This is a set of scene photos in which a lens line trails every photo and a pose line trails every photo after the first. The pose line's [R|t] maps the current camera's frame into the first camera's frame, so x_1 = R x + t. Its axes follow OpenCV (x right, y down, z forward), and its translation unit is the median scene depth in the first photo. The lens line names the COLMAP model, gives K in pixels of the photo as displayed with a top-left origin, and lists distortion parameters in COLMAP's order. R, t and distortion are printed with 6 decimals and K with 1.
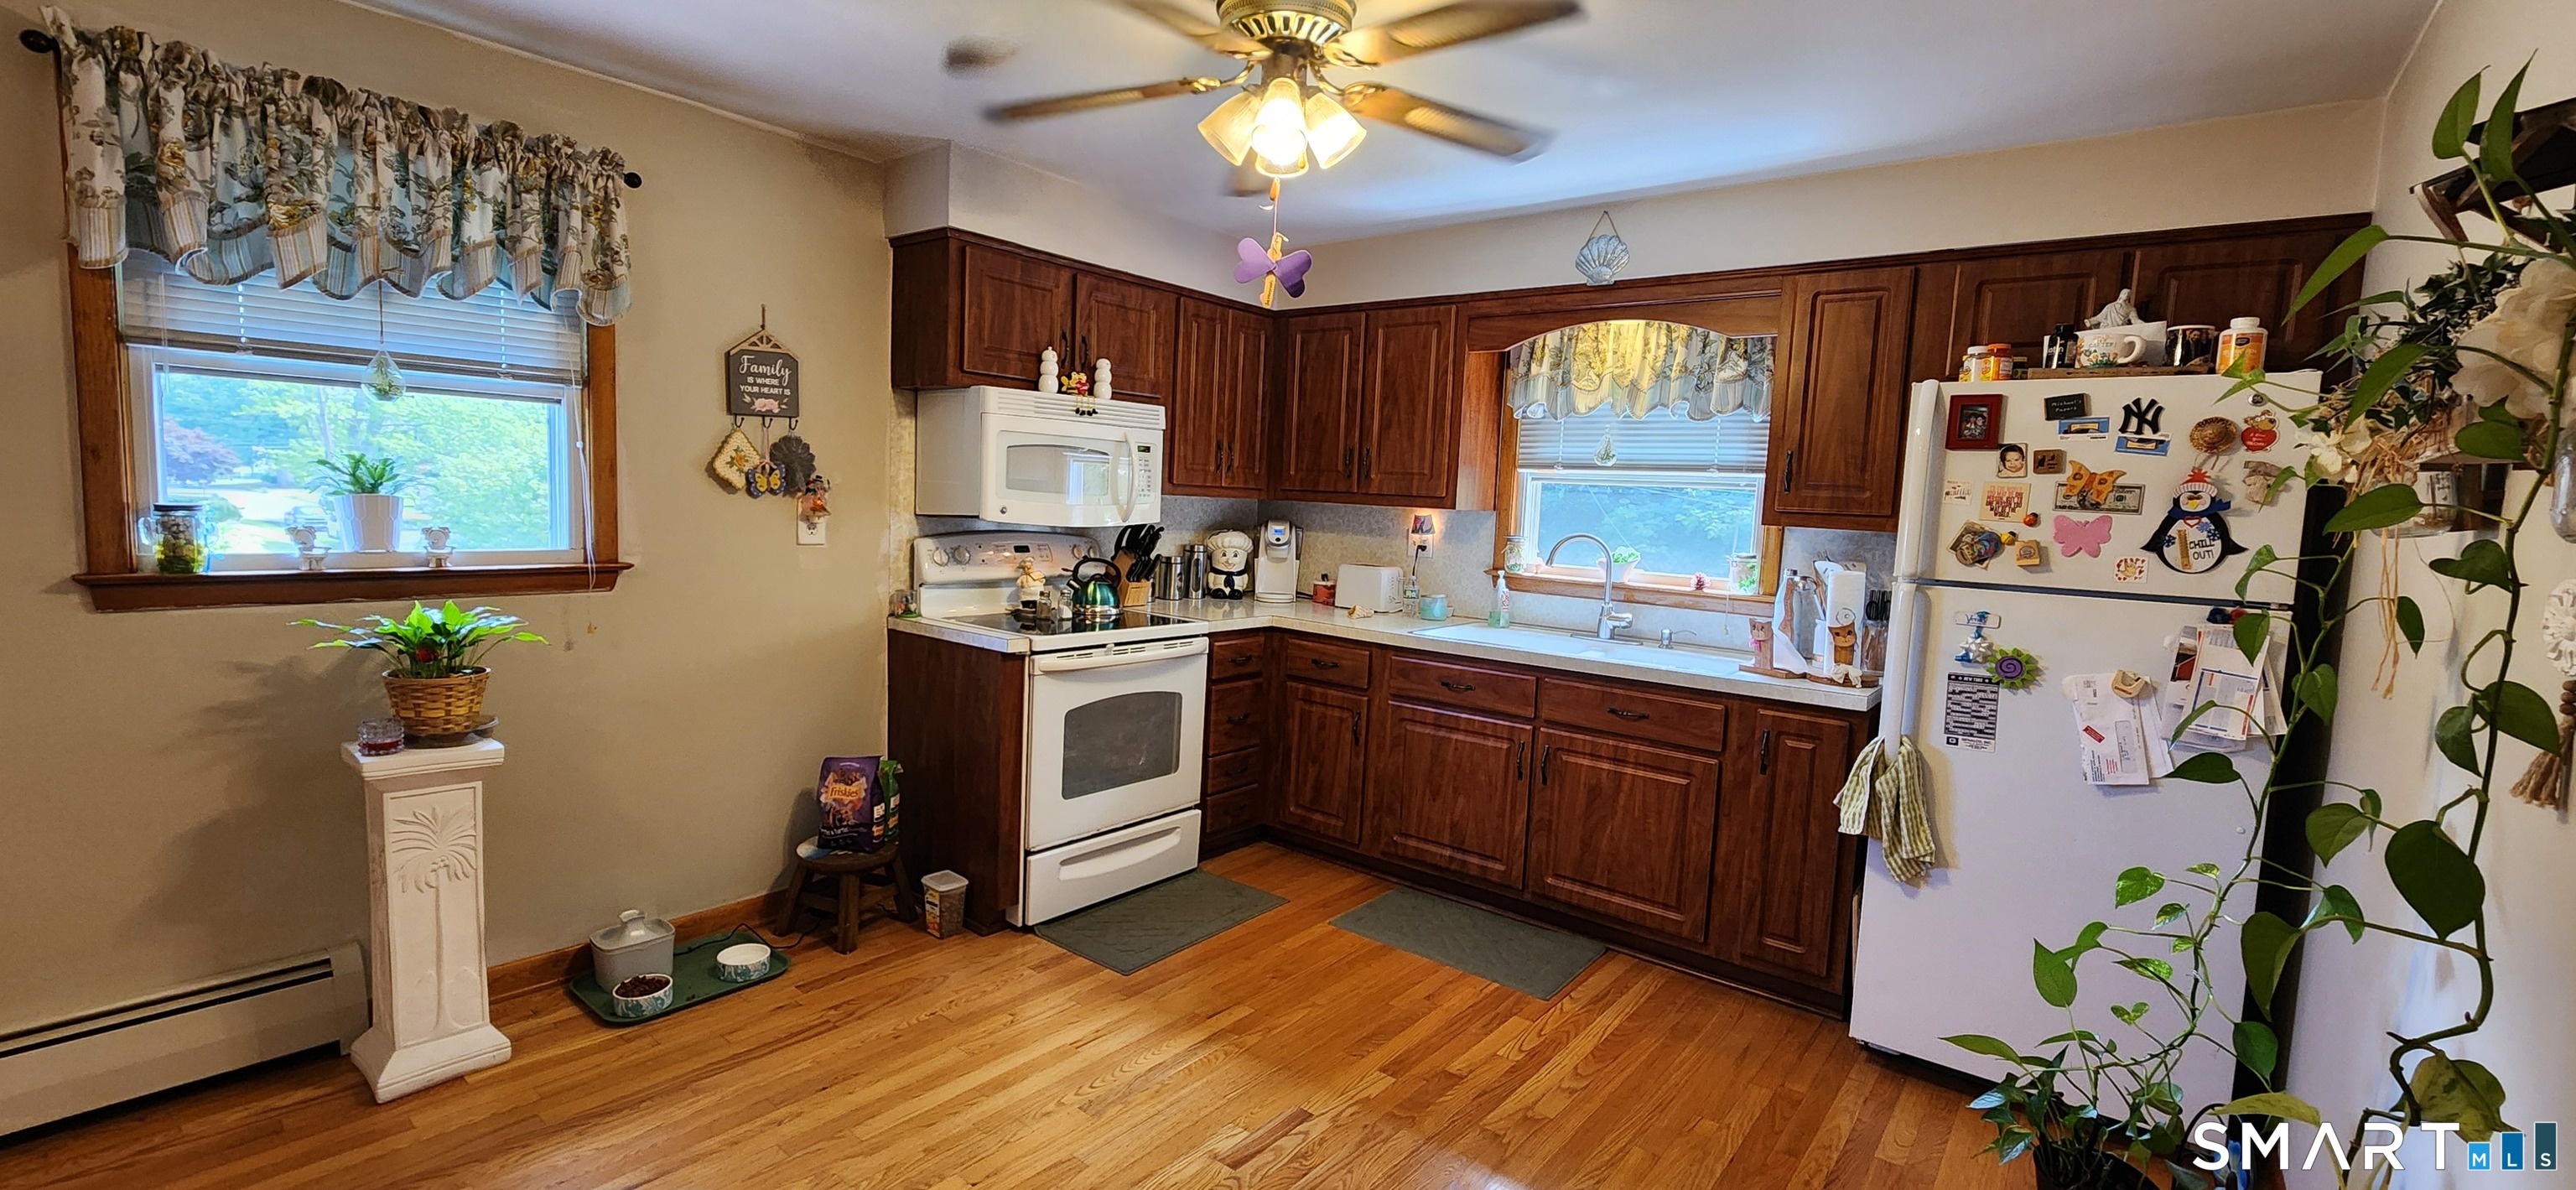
lens RADIAL K [[1056.6, 0, 1283.8], [0, 1056.6, 589.6], [0, 0, 1]] dist [0.000053, -0.001551]
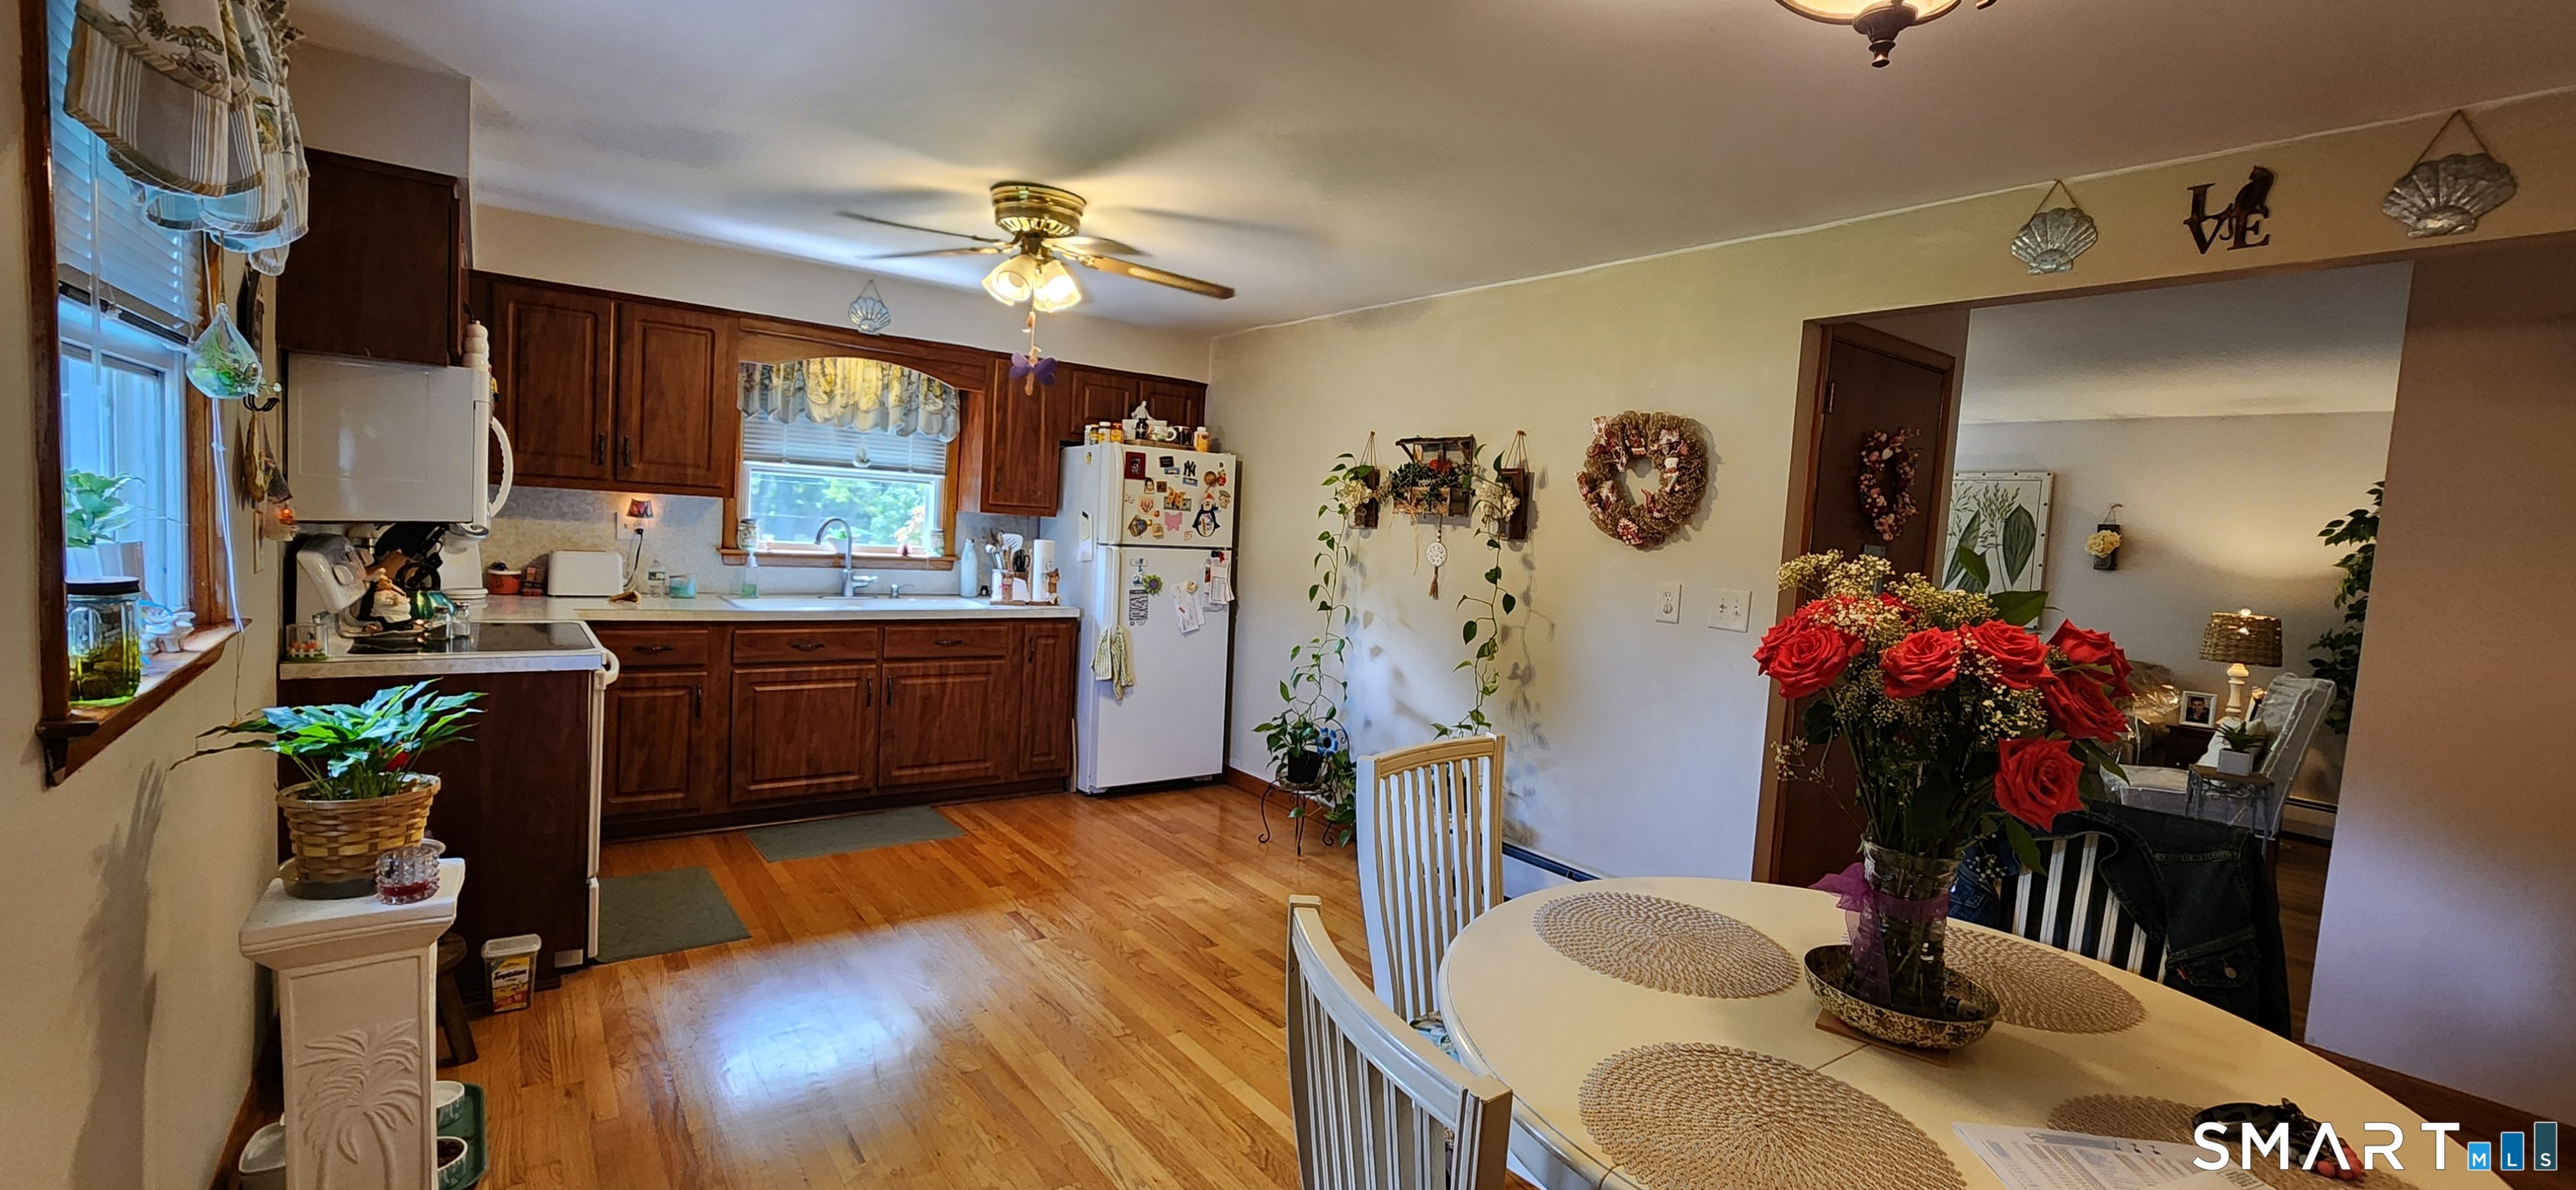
lens RADIAL K [[1056.6, 0, 1301.0], [0, 1056.6, 593.3], [0, 0, 1]] dist [0.000053, -0.001551]
pose [[0.233271, -0.095495, 0.967711, -1.025050], [0.034967, 0.995346, 0.089793, -0.069277], [-0.971783, 0.012892, 0.235525, 0.172782]]
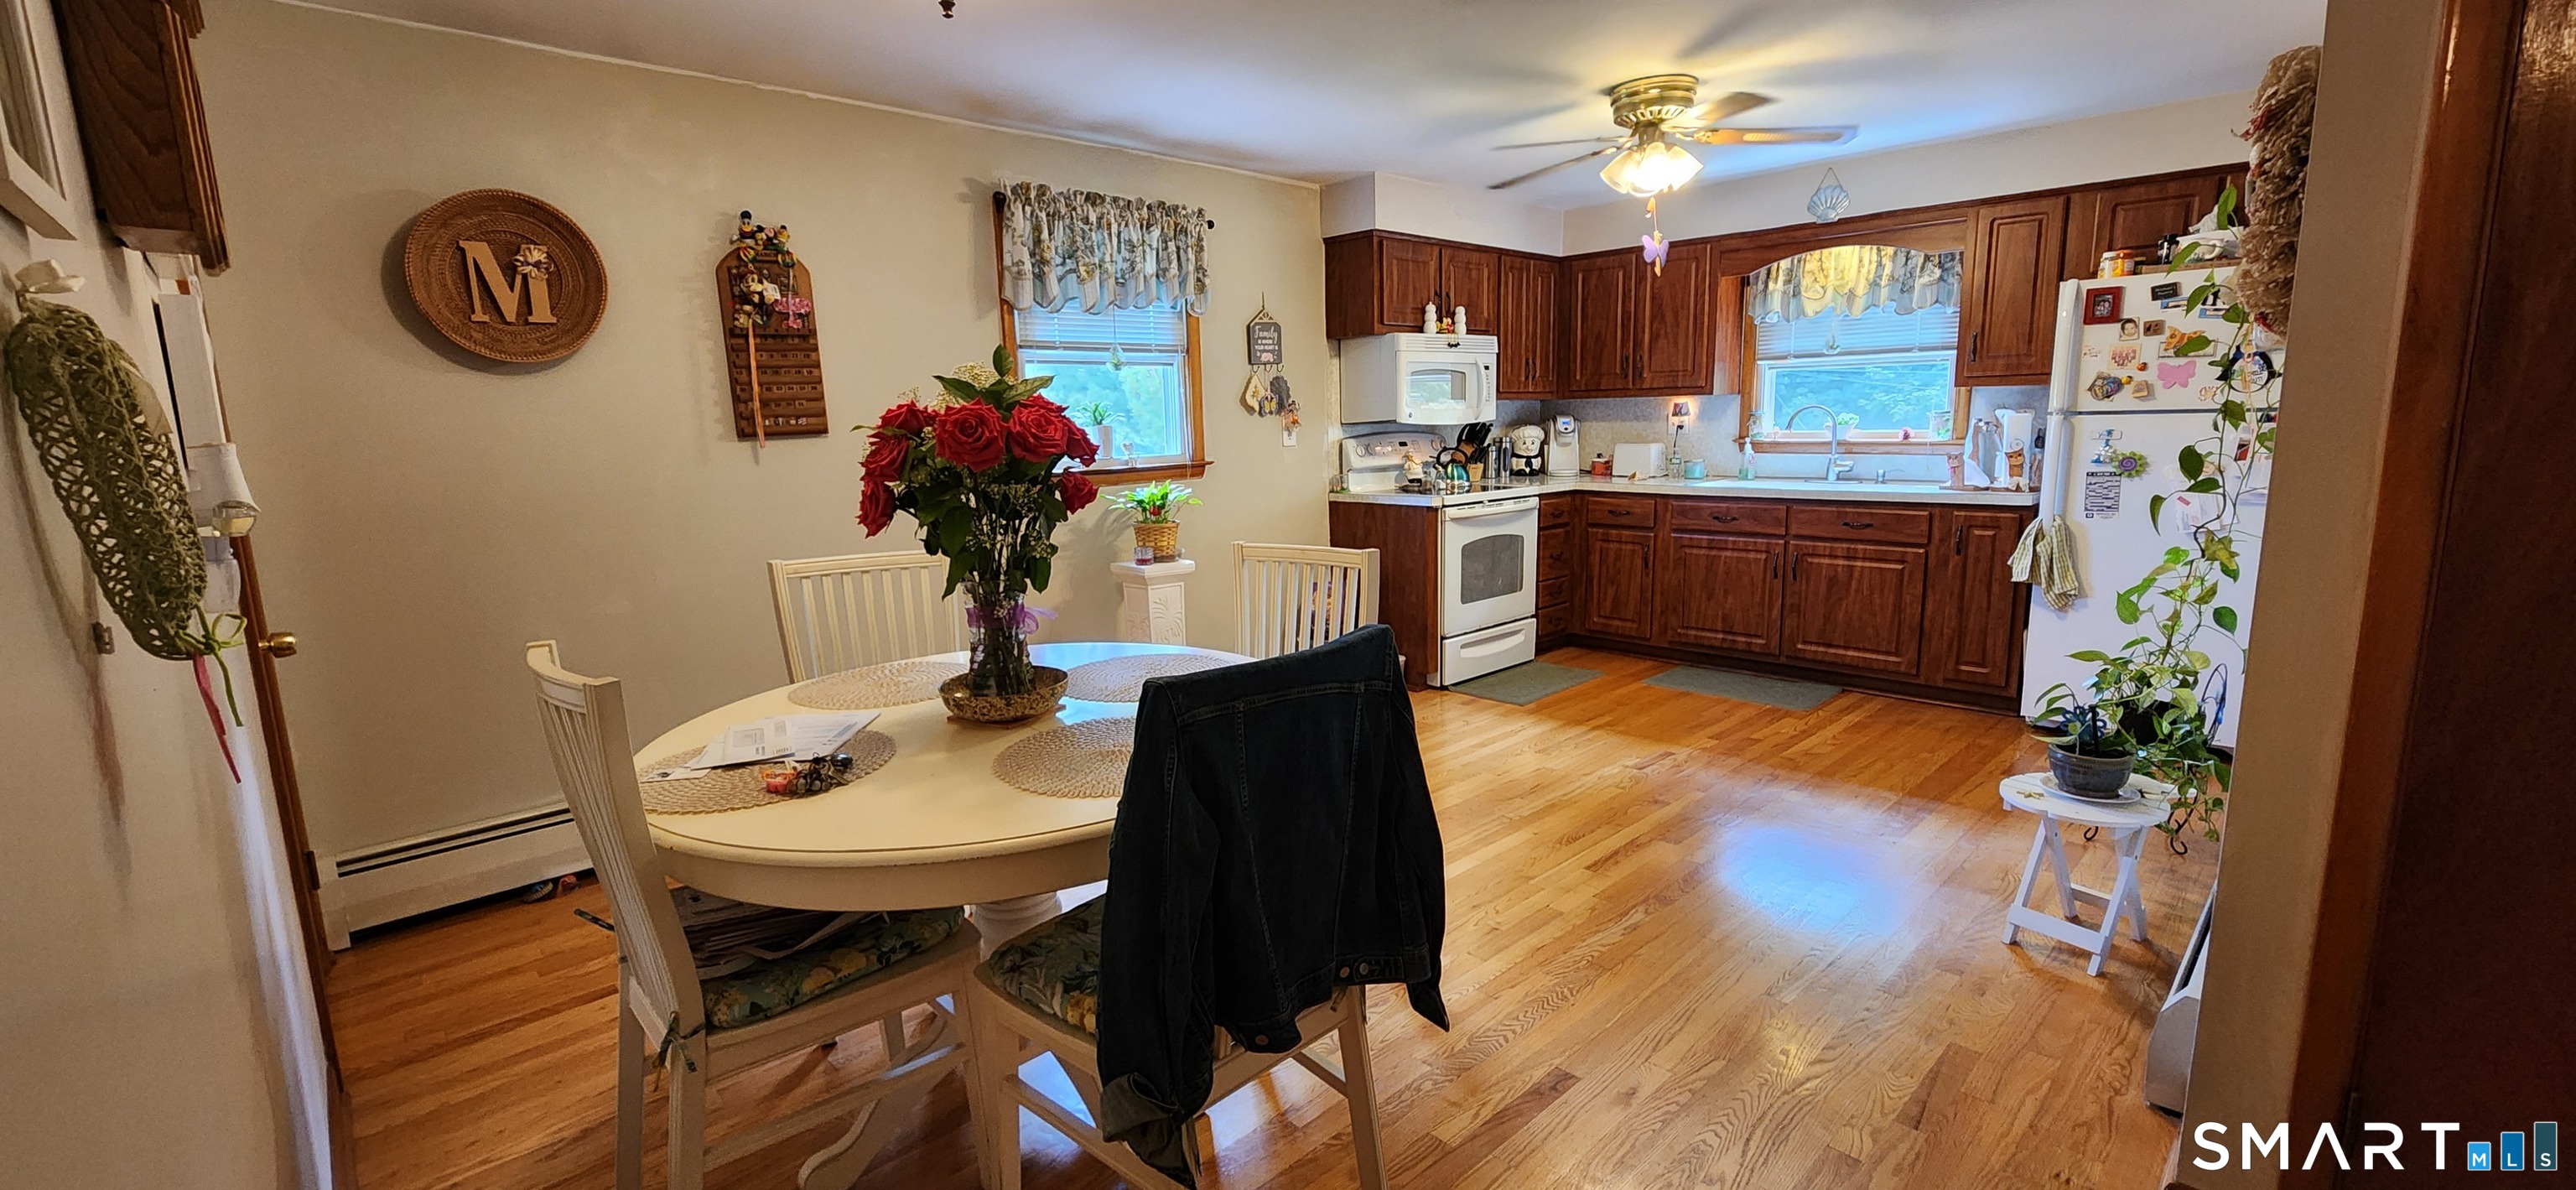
lens RADIAL K [[1056.6, 0, 1283.1], [0, 1056.6, 590.2], [0, 0, 1]] dist [0.000053, -0.001551]
pose [[0.988903, -0.047645, -0.140716, -0.265740], [0.057706, 0.995994, 0.068302, 0.064498], [0.136898, -0.075665, 0.987691, -0.574472]]
